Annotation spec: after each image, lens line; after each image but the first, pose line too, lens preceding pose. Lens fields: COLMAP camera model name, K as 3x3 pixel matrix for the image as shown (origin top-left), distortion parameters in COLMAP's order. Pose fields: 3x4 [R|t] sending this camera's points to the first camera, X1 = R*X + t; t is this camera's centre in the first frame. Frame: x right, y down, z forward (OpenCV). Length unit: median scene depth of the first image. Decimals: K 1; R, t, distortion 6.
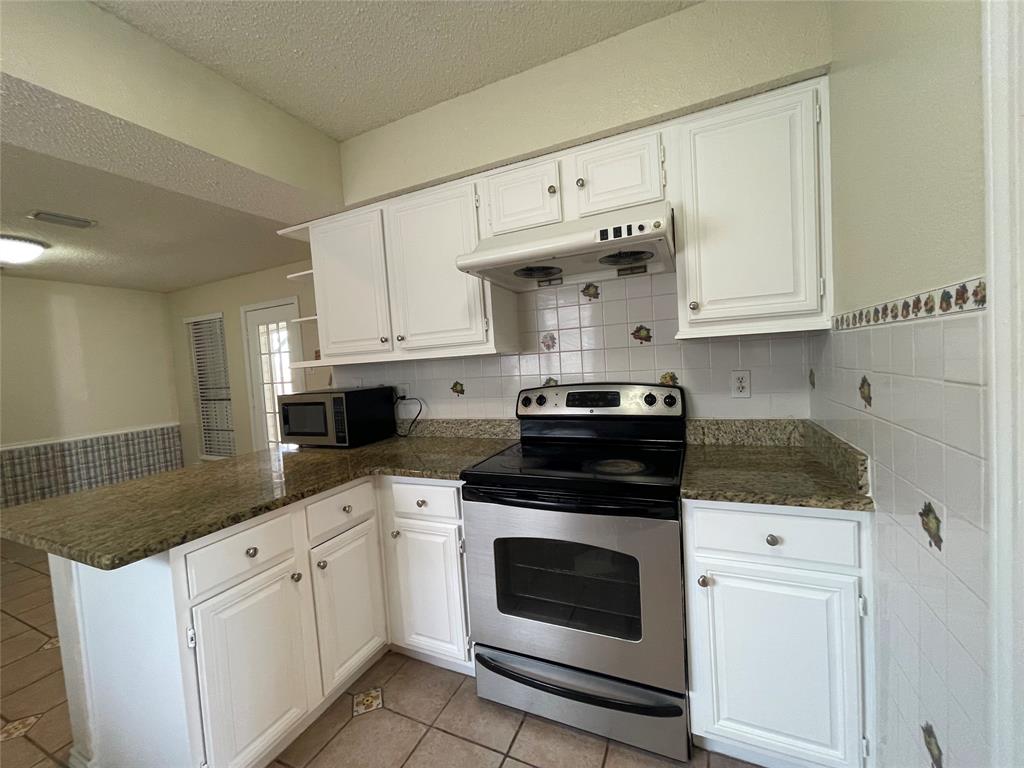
lens RADIAL K [[413.0, 0, 510.1], [0, 413.0, 379.2], [0, 0, 1]] dist [-0.002116, 0.000080]
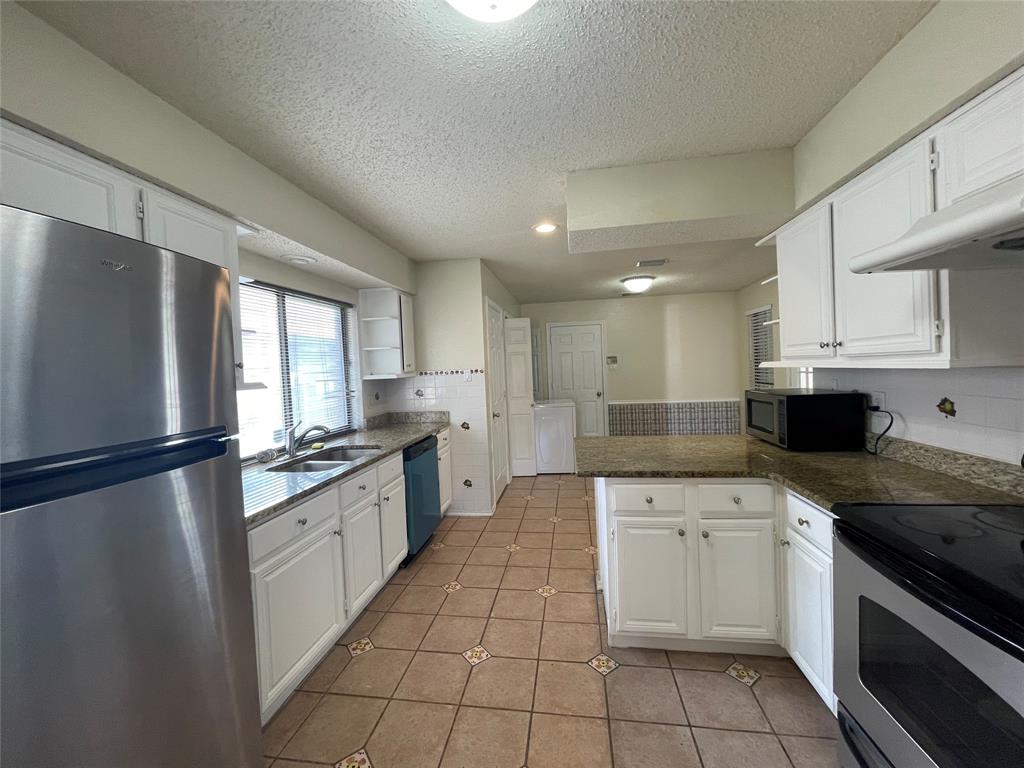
lens RADIAL K [[413.0, 0, 510.1], [0, 413.0, 379.2], [0, 0, 1]] dist [-0.002116, 0.000080]
pose [[0.281303, 0.077605, -0.956476, 0.389614], [-0.020265, 0.996983, 0.074931, -0.073628], [0.959405, -0.001696, 0.282027, 0.057702]]
